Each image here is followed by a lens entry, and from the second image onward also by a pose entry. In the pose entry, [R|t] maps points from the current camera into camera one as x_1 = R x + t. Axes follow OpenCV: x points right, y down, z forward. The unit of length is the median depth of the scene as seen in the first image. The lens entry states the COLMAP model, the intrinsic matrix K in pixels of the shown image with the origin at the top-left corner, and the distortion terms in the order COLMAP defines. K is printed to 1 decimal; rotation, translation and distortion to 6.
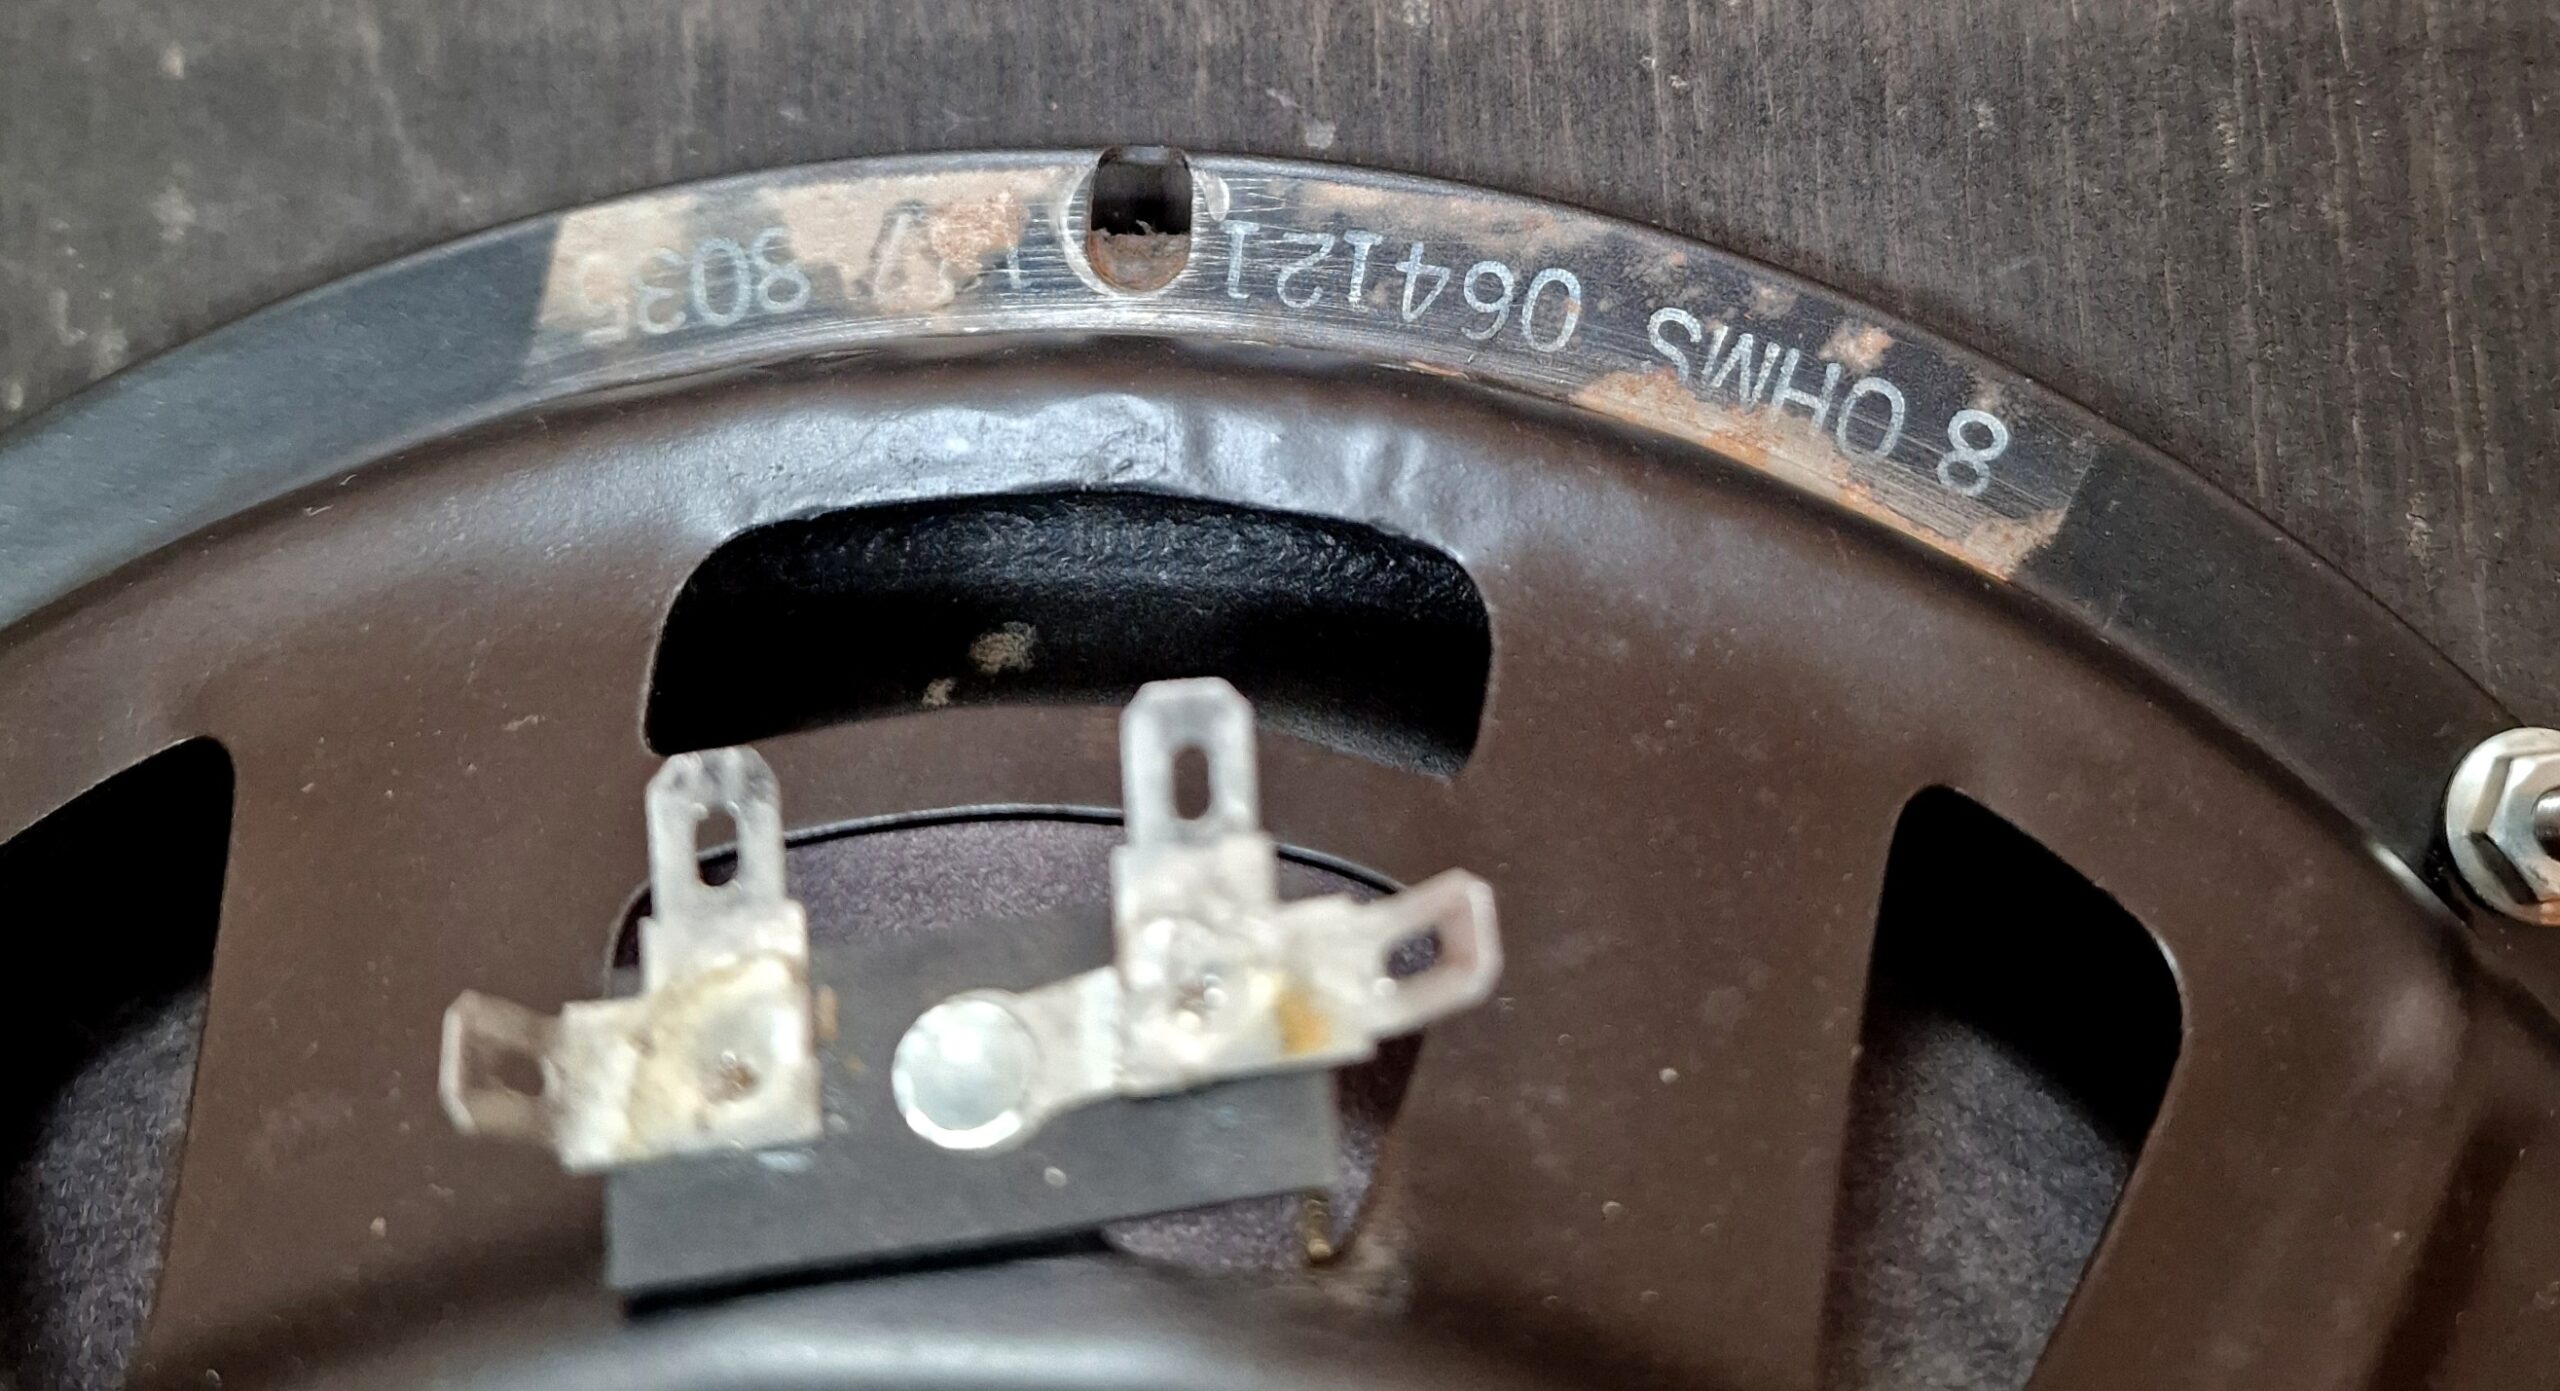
lens RADIAL K [[2680.1, 0, 1400.7], [0, 2680.1, 249.8], [0, 0, 1]] dist [0.143099, -0.592556]
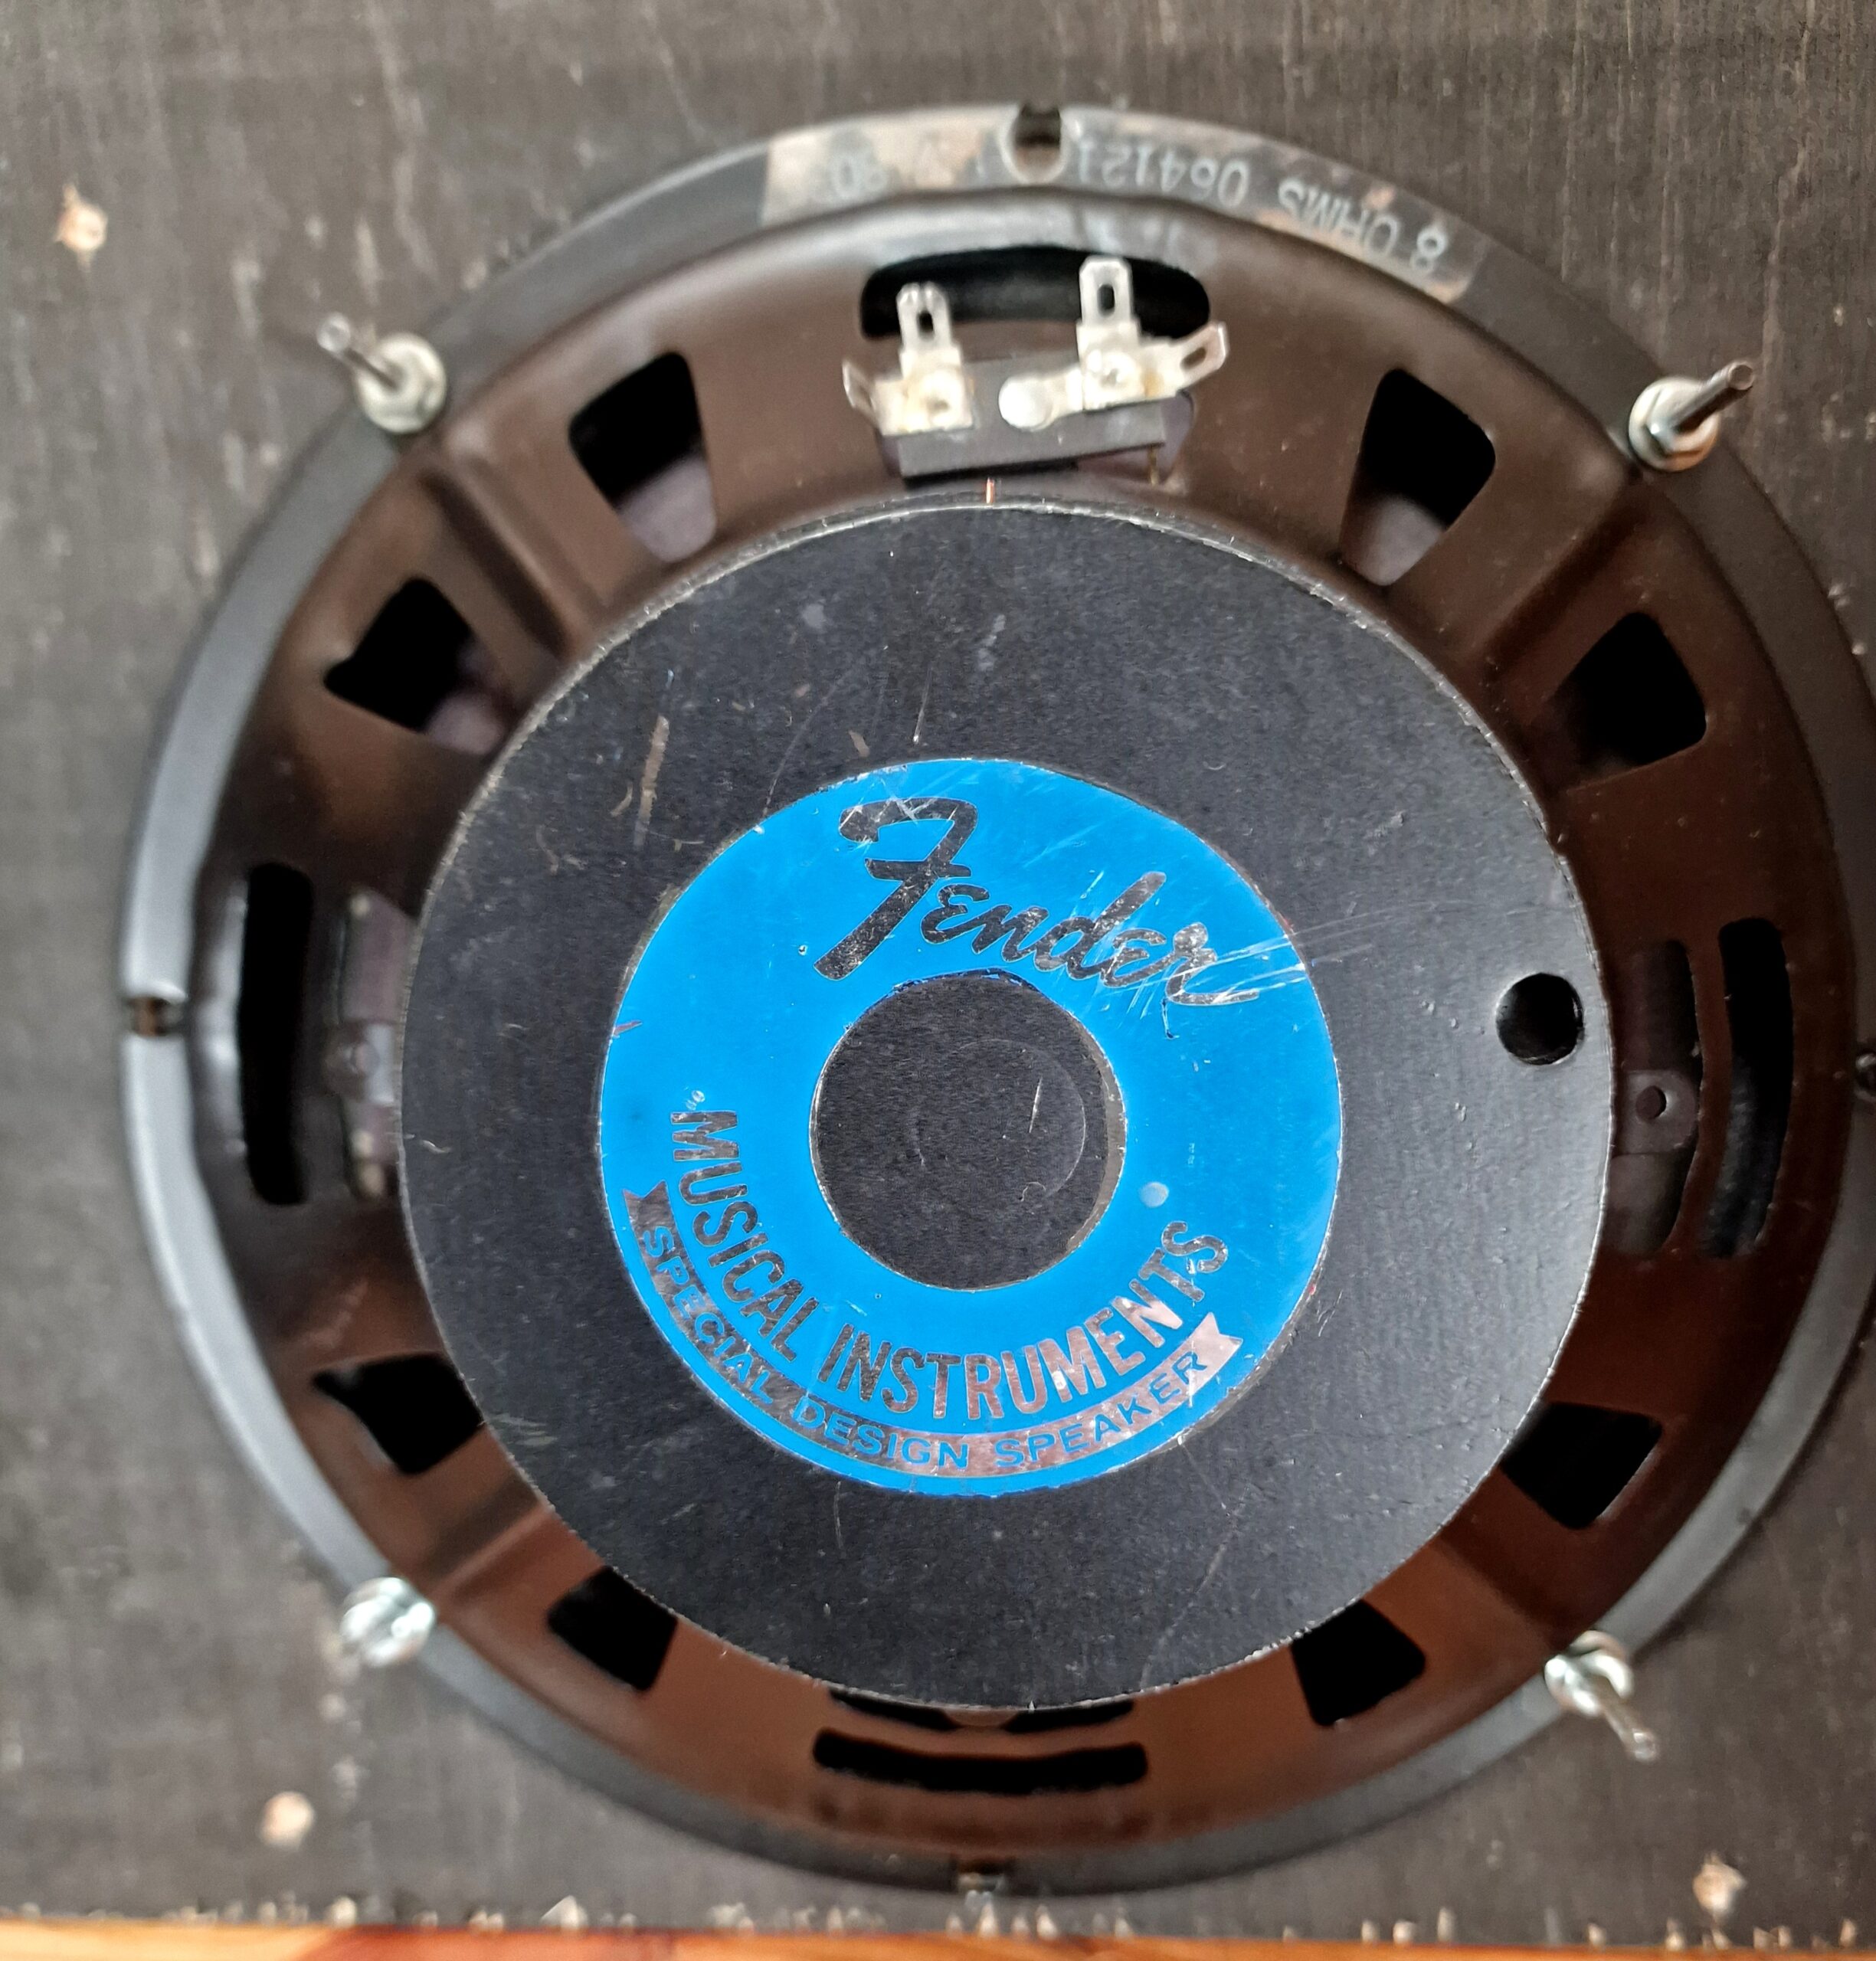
lens RADIAL K [[1676.5, 0, 938.0], [0, 1676.5, 980.5], [0, 0, 1]] dist [-0.008833, -0.009250]
pose [[0.997648, 0.013604, -0.067177, -0.078405], [0.008770, 0.946712, 0.321961, 0.189933], [0.067977, -0.321793, 0.944367, -0.461610]]
